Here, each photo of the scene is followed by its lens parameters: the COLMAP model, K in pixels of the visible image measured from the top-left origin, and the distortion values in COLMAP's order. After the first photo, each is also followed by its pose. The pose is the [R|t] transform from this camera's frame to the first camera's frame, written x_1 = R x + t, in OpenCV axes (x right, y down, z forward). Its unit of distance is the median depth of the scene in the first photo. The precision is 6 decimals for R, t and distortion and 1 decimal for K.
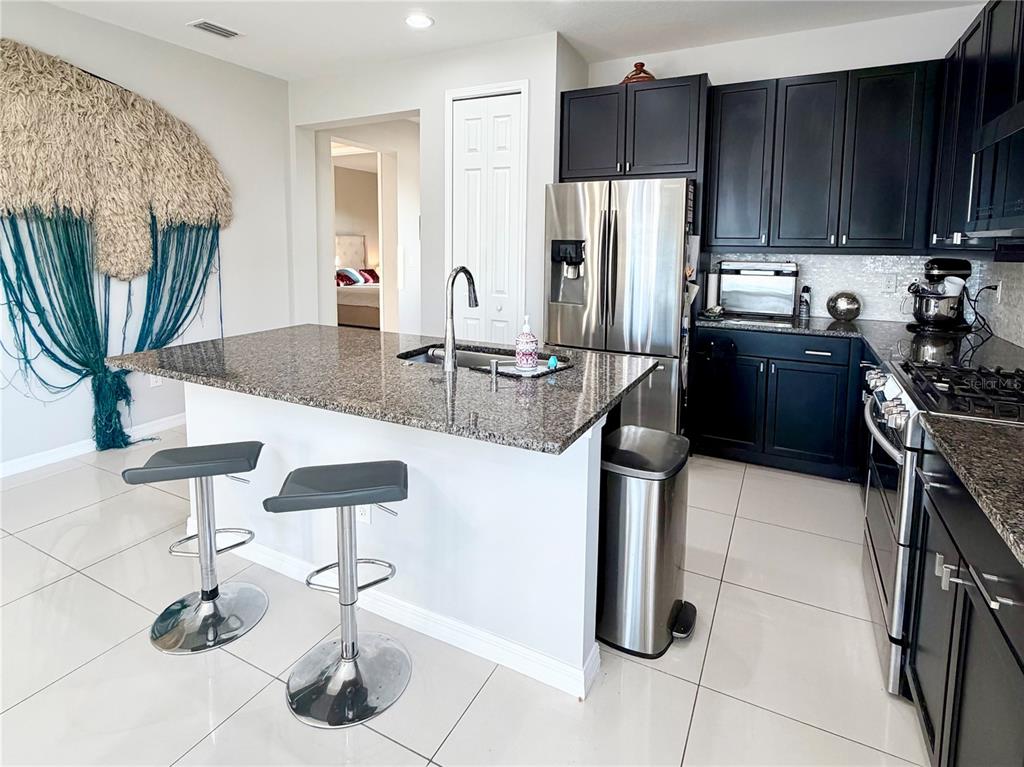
lens RADIAL K [[543.0, 0, 513.4], [0, 543.0, 294.6], [0, 0, 1]] dist [-0.000970, 0.000060]
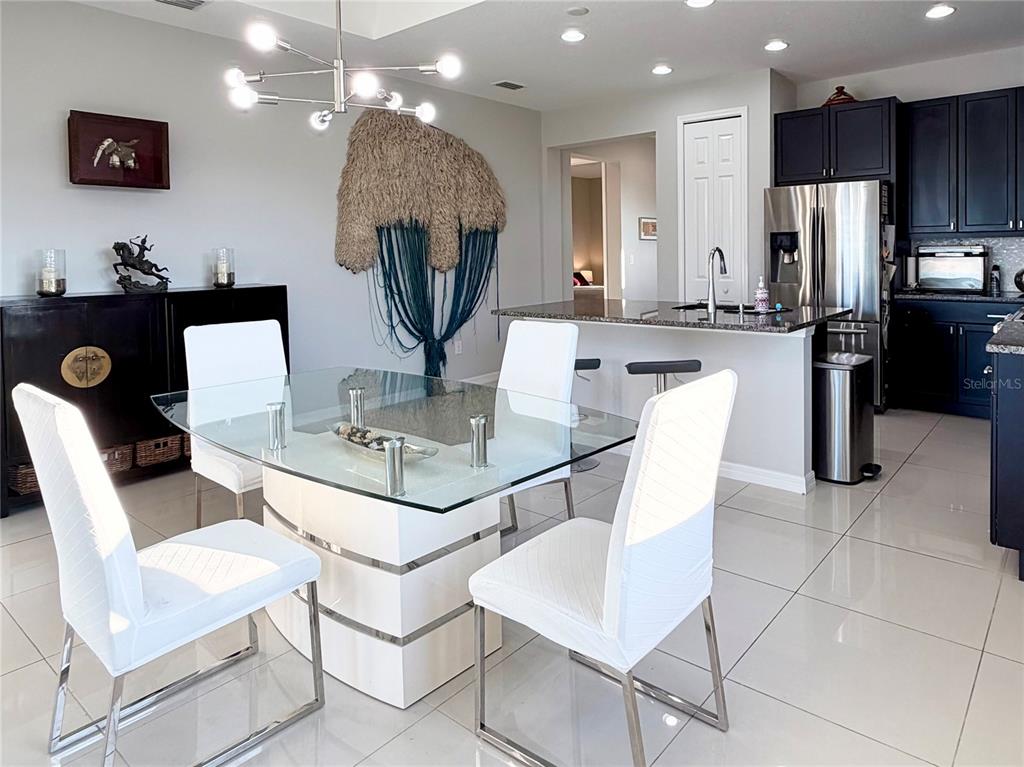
lens RADIAL K [[653.7, 0, 588.0], [0, 653.7, 268.4], [0, 0, 1]] dist [-0.000975, -0.000205]
pose [[0.983662, -0.020407, -0.178867, -0.075238], [0.008510, 0.997715, -0.067031, 0.079823], [0.179826, 0.064414, 0.981587, -0.552635]]
